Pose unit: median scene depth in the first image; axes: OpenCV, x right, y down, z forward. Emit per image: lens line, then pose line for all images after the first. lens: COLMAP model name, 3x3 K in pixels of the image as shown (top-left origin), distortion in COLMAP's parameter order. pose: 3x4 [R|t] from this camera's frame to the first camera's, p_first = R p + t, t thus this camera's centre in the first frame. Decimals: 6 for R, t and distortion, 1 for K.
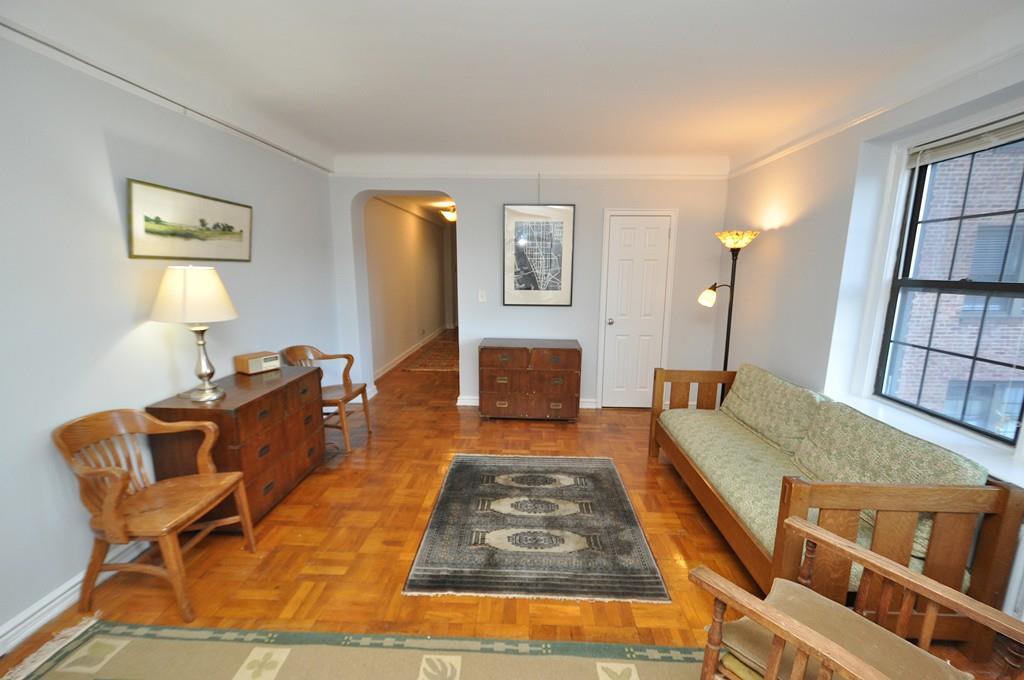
lens RADIAL K [[440.8, 0, 511.5], [0, 440.8, 354.1], [0, 0, 1]] dist [0.000995, -0.000911]
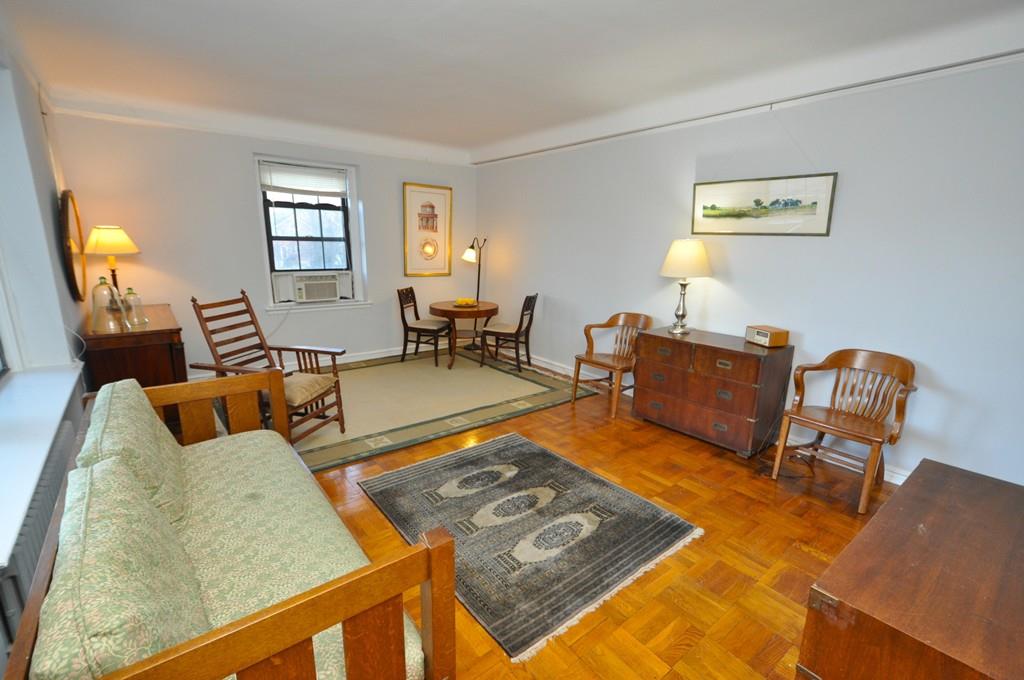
lens RADIAL K [[456.7, 0, 511.4], [0, 456.7, 355.1], [0, 0, 1]] dist [0.000040, -0.000198]
pose [[-0.755400, 0.137607, -0.640652, 0.567949], [-0.152161, 0.914138, 0.375765, -0.255983], [0.637352, 0.381335, -0.669601, 1.400677]]
